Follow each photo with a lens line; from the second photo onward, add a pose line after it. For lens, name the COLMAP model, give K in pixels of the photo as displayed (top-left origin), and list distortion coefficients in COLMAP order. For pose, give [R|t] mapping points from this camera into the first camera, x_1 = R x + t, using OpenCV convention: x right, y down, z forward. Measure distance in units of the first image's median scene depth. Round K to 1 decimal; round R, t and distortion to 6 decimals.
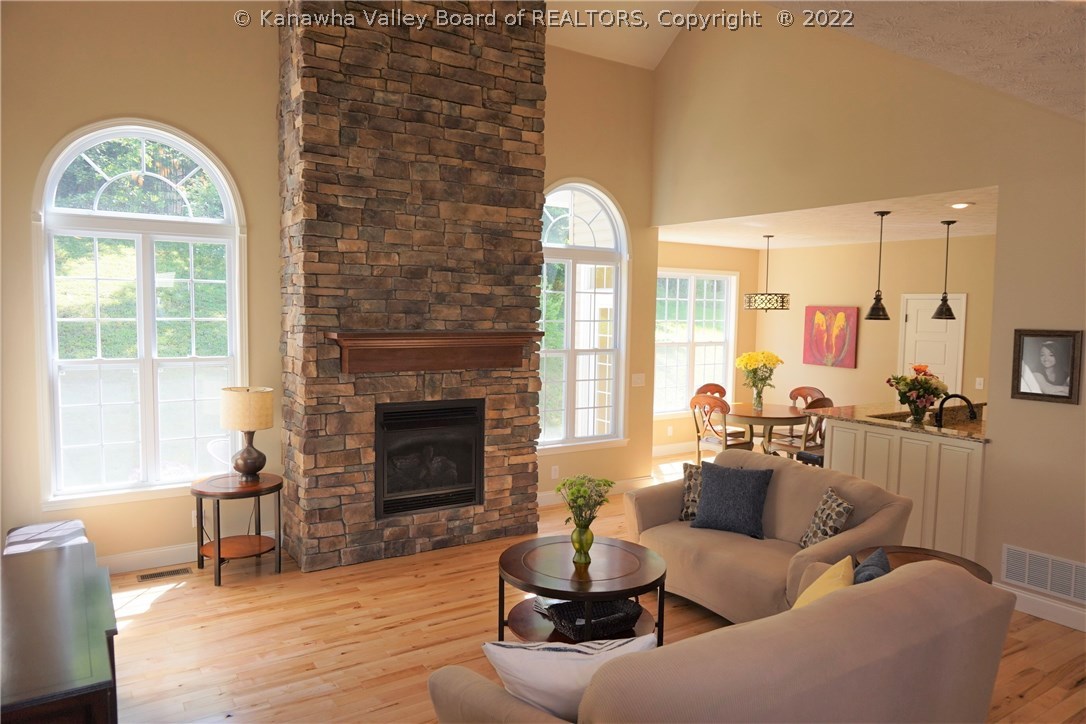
lens RADIAL K [[736.1, 0, 547.8], [0, 736.1, 372.7], [0, 0, 1]] dist [-0.013232, 0.015898]
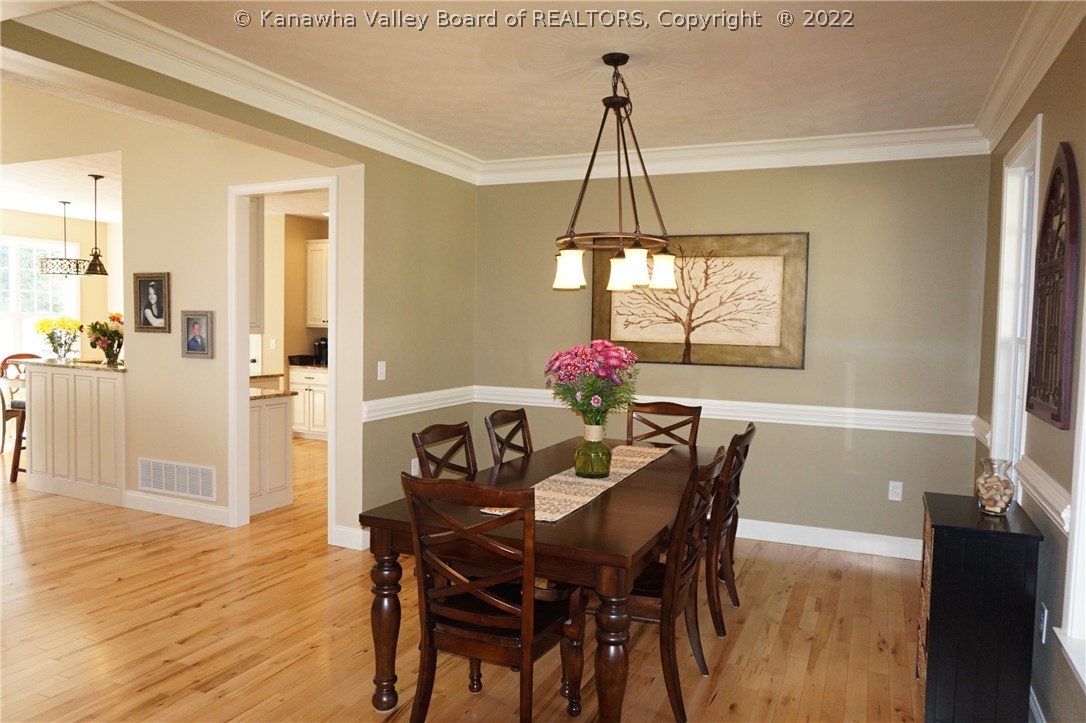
lens RADIAL K [[736.1, 0, 543.8], [0, 736.1, 360.2], [0, 0, 1]] dist [-0.013232, 0.015898]
pose [[0.839989, -0.022111, 0.542153, 0.434953], [0.034949, 0.999299, -0.013393, 0.095629], [-0.541477, 0.030197, 0.840173, -0.276048]]
